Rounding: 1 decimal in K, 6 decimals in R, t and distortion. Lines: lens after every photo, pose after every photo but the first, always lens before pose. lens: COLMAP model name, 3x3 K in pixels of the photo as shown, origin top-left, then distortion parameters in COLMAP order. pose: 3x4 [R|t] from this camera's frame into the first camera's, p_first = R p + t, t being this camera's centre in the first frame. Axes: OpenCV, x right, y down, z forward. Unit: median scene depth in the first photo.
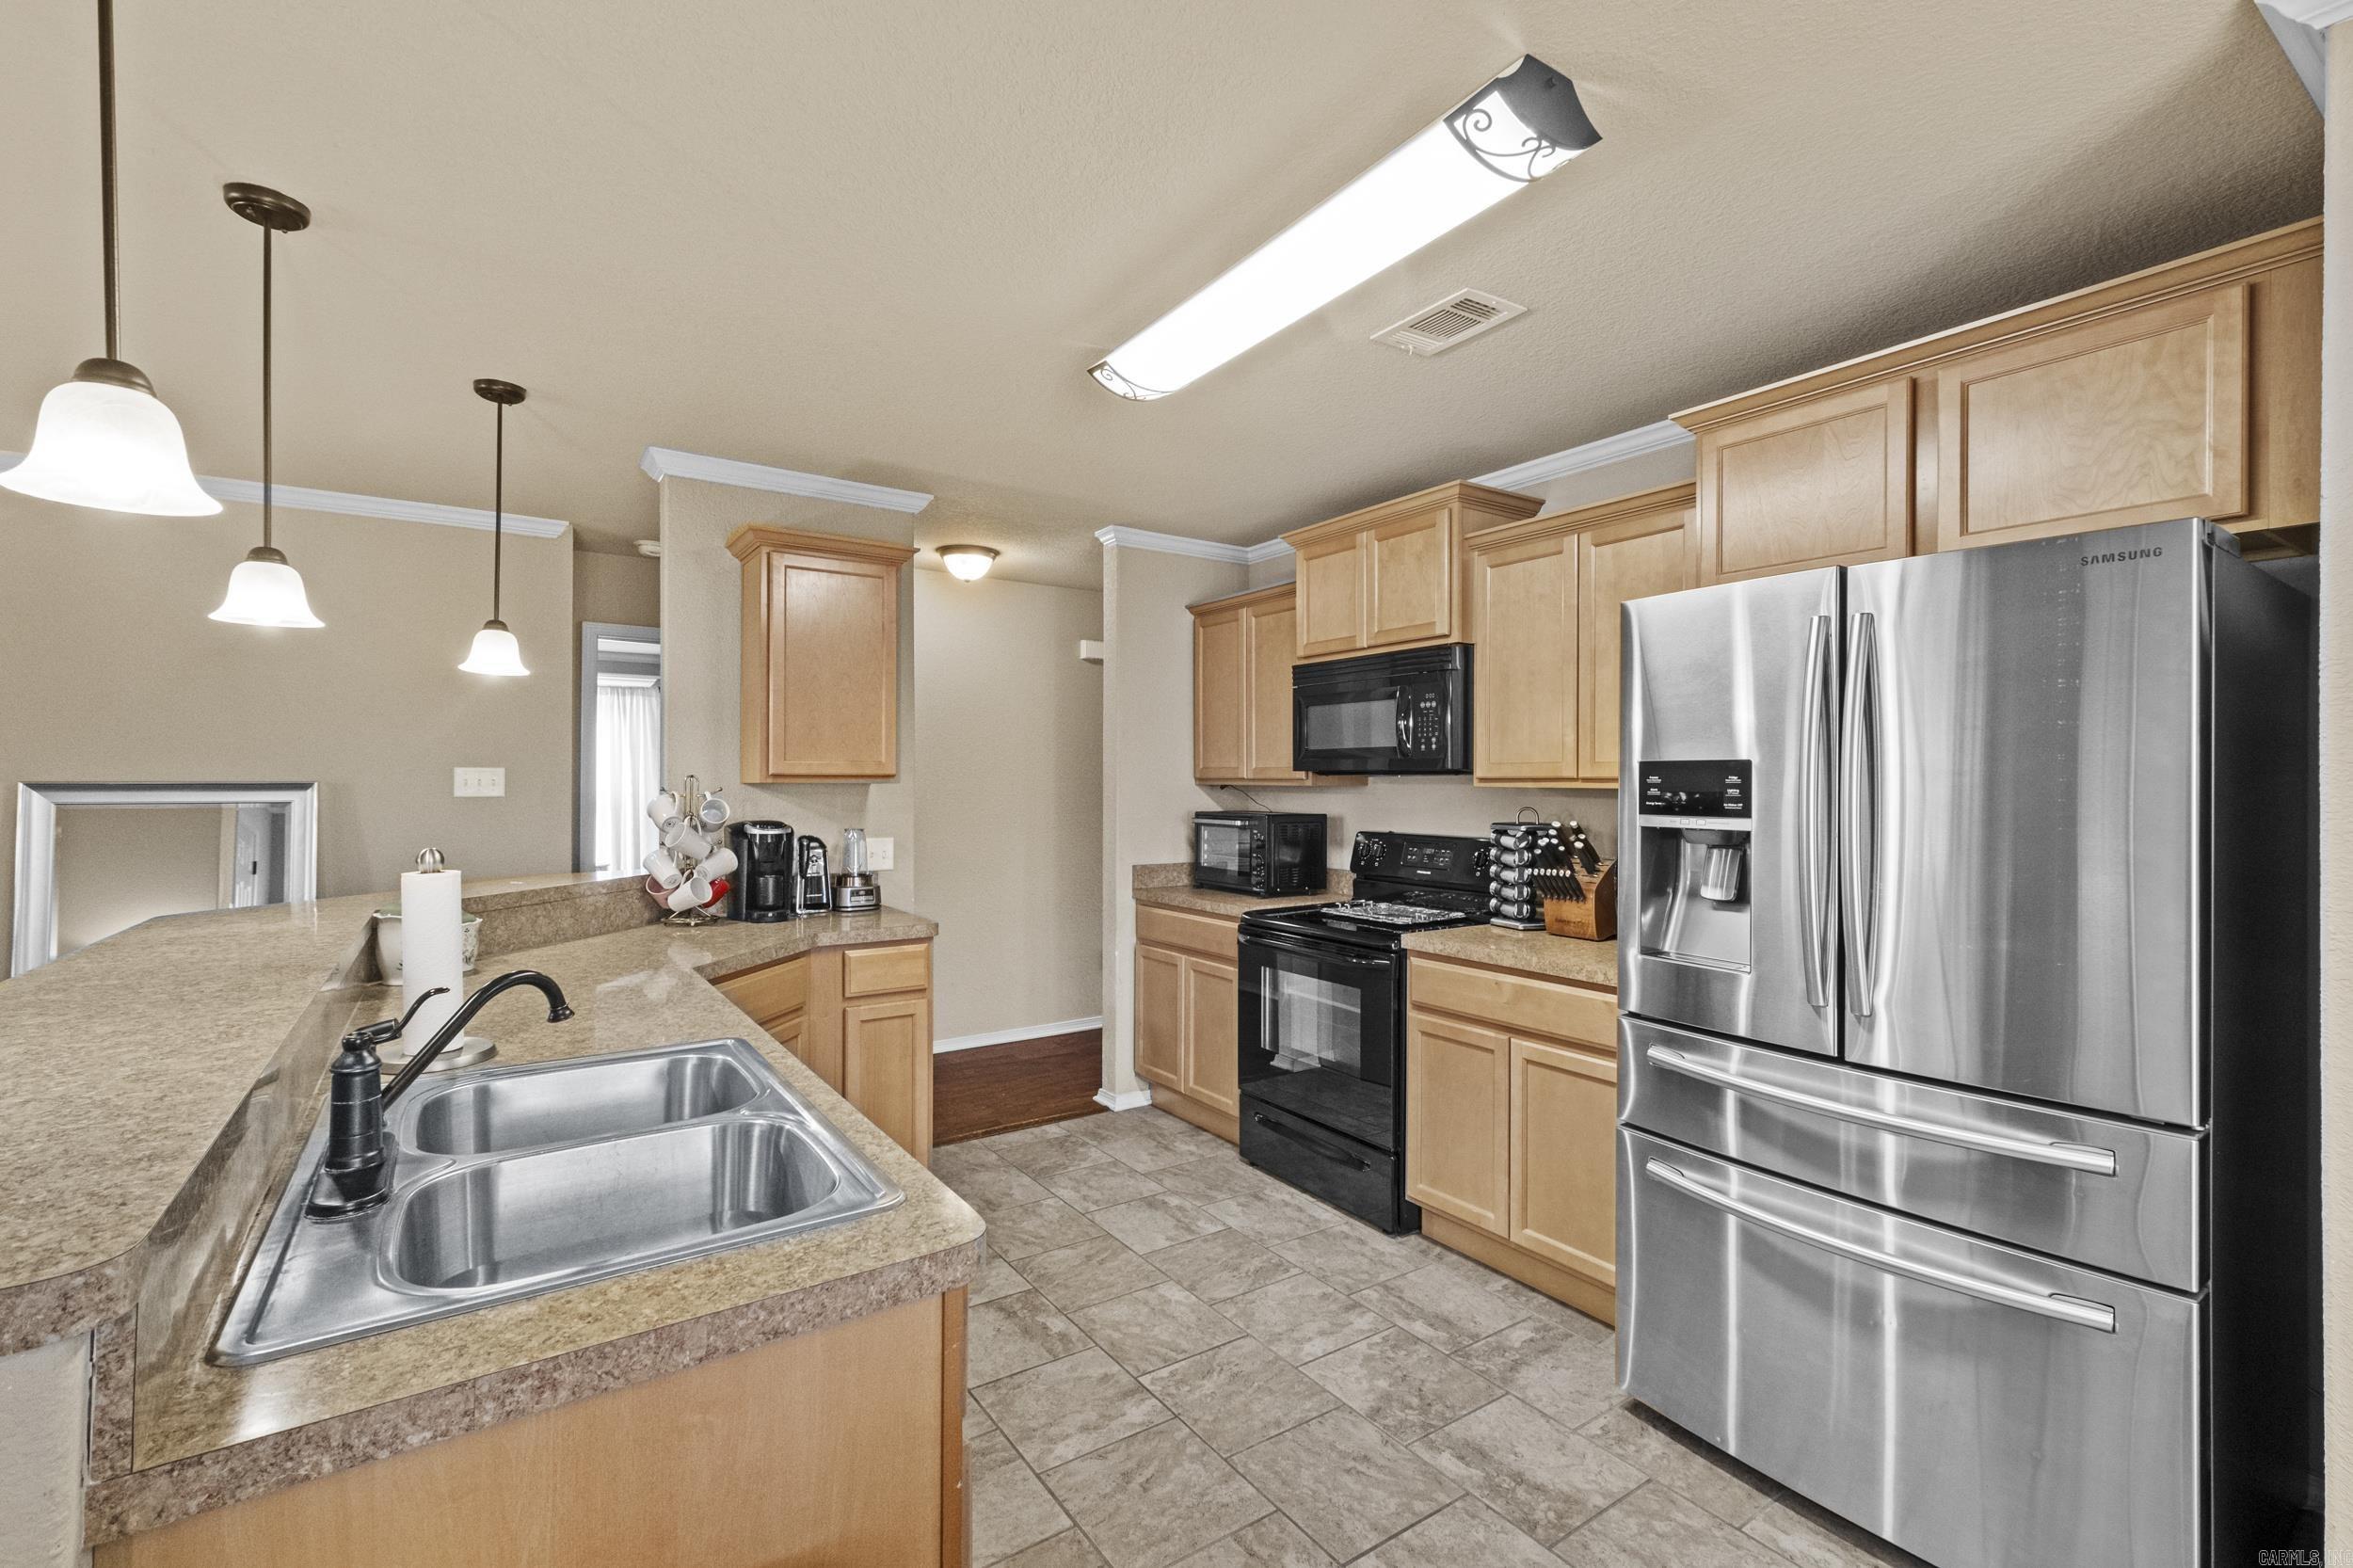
lens RADIAL K [[1020.8, 0, 1151.7], [0, 1020.8, 778.8], [0, 0, 1]] dist [0.004609, 0.001484]
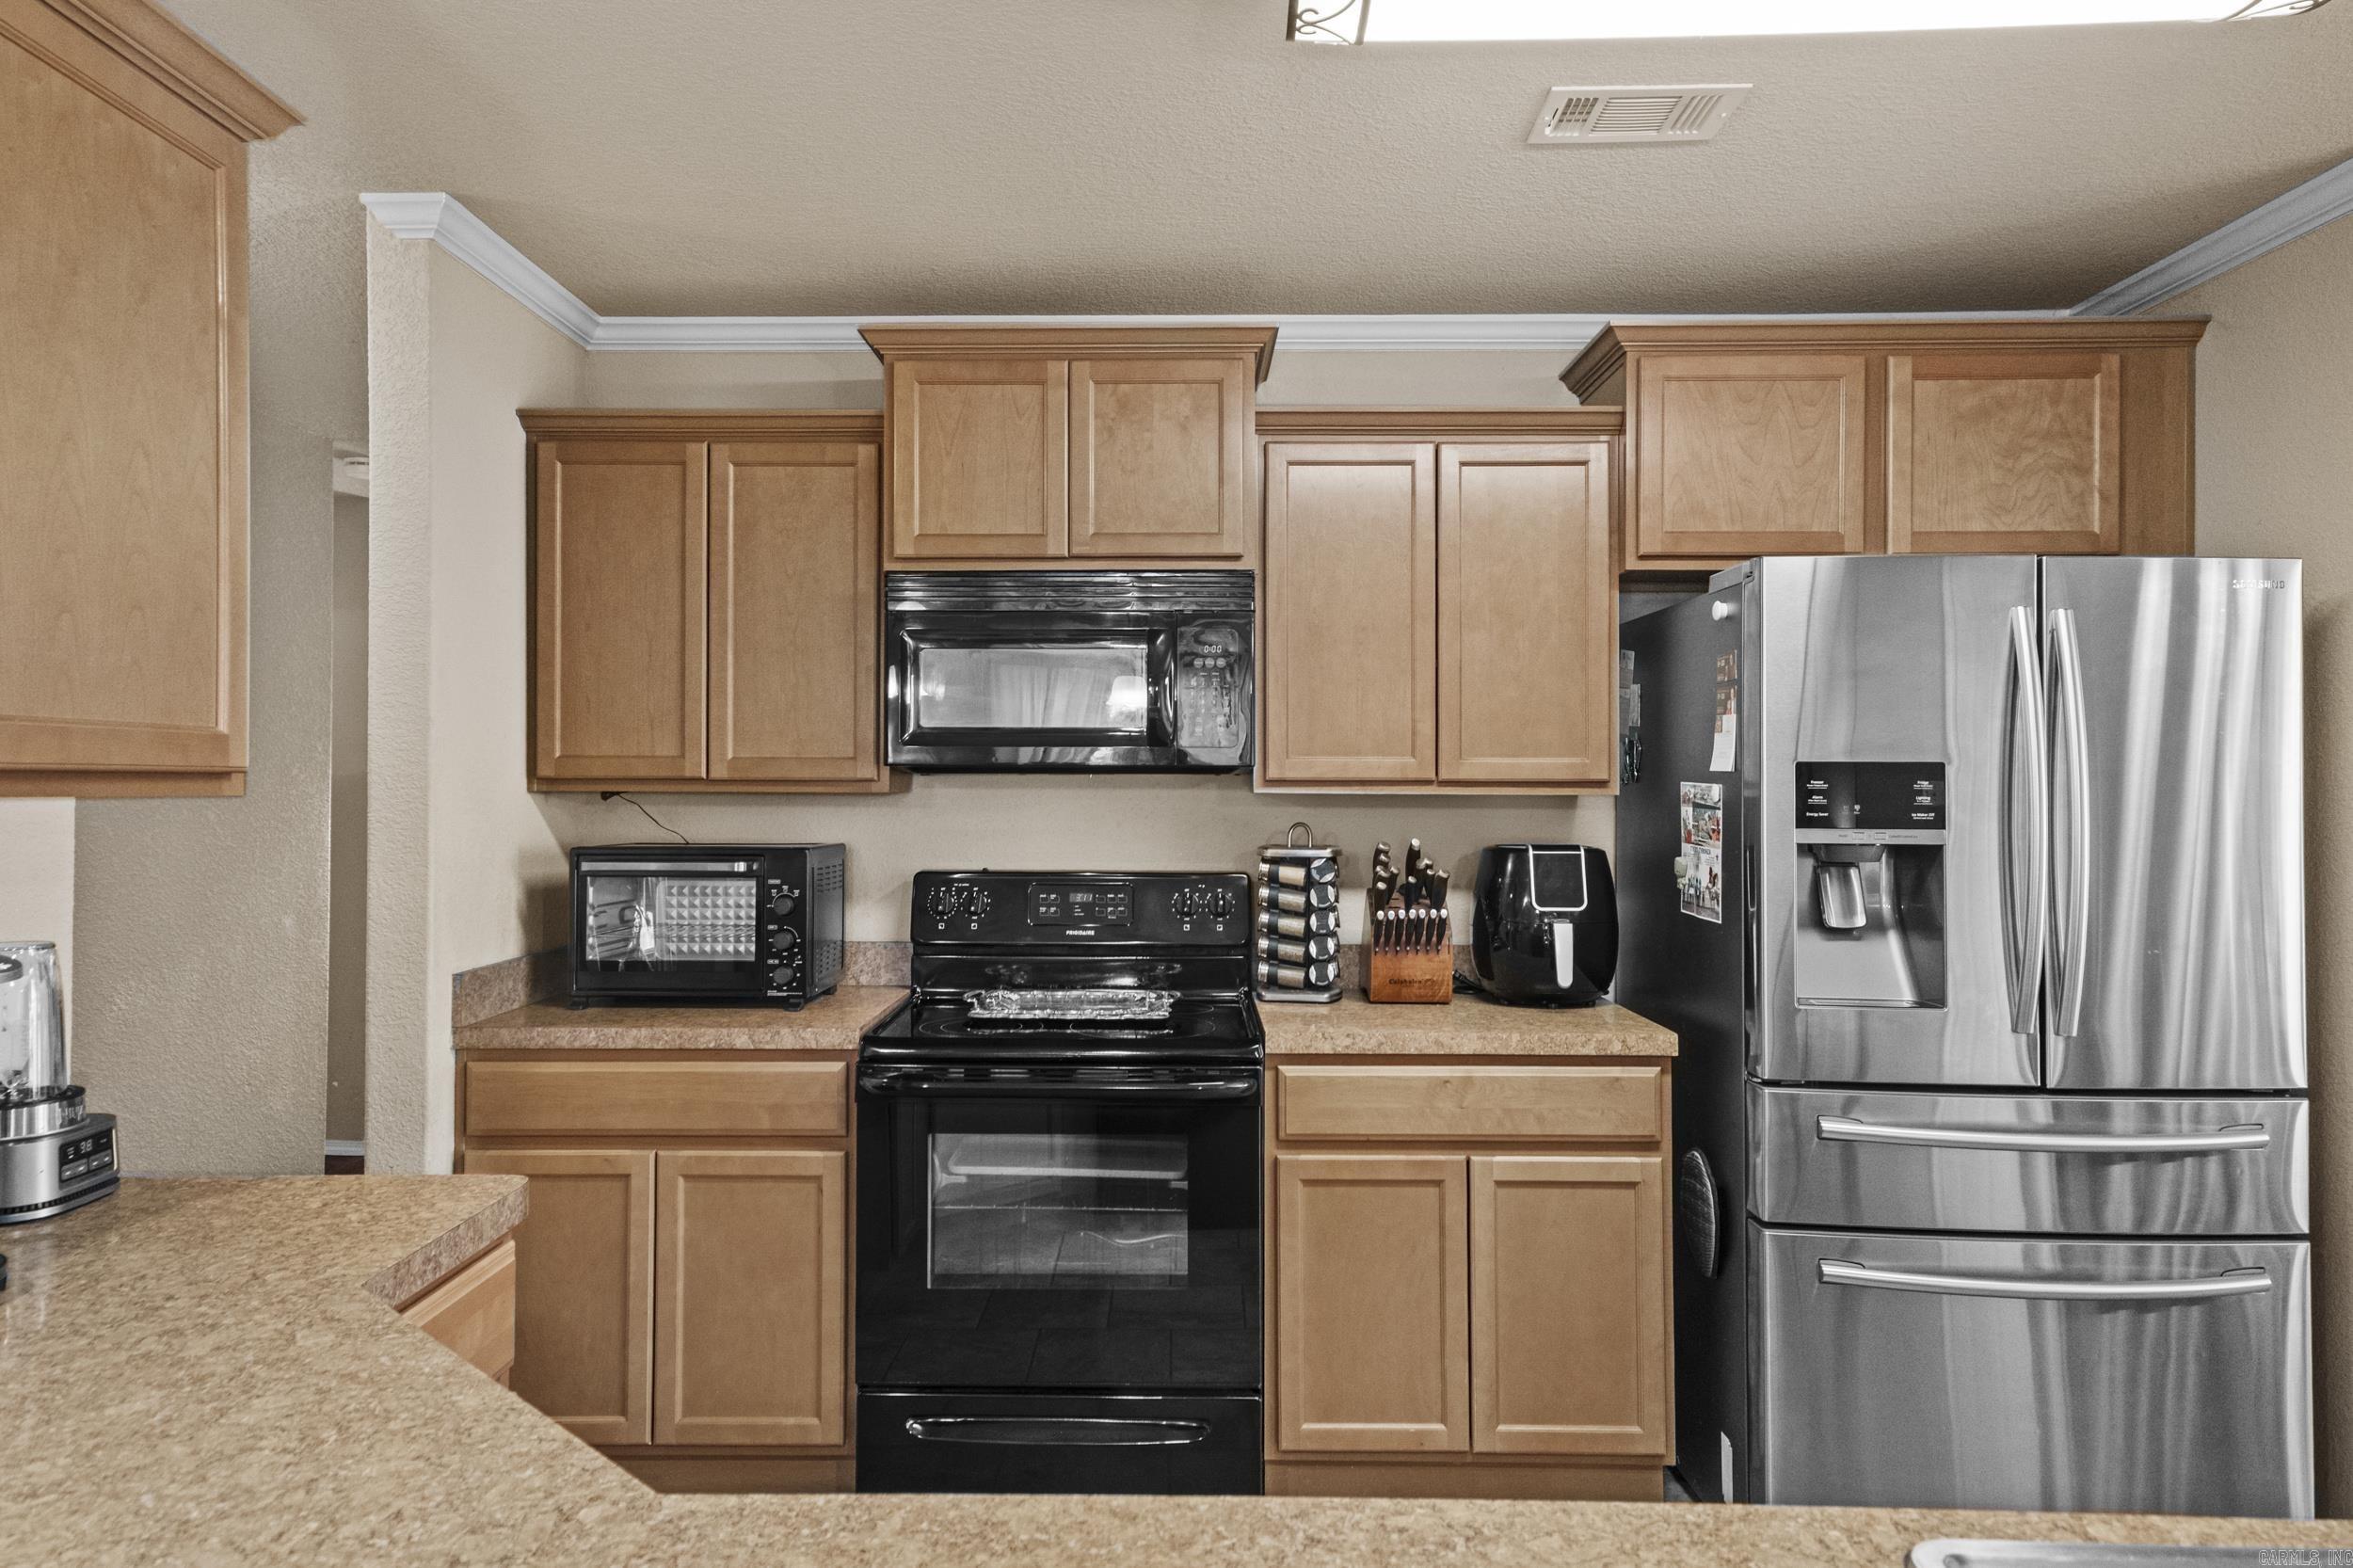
lens RADIAL K [[1507.7, 0, 1176.5], [0, 1507.7, 784.0], [0, 0, 1]] dist [0.037187, 0.002298]
pose [[0.563709, 0.000788, 0.825973, -0.541338], [-0.003358, 0.999993, 0.001338, 0.000200], [-0.825966, -0.003528, 0.563708, 0.520431]]
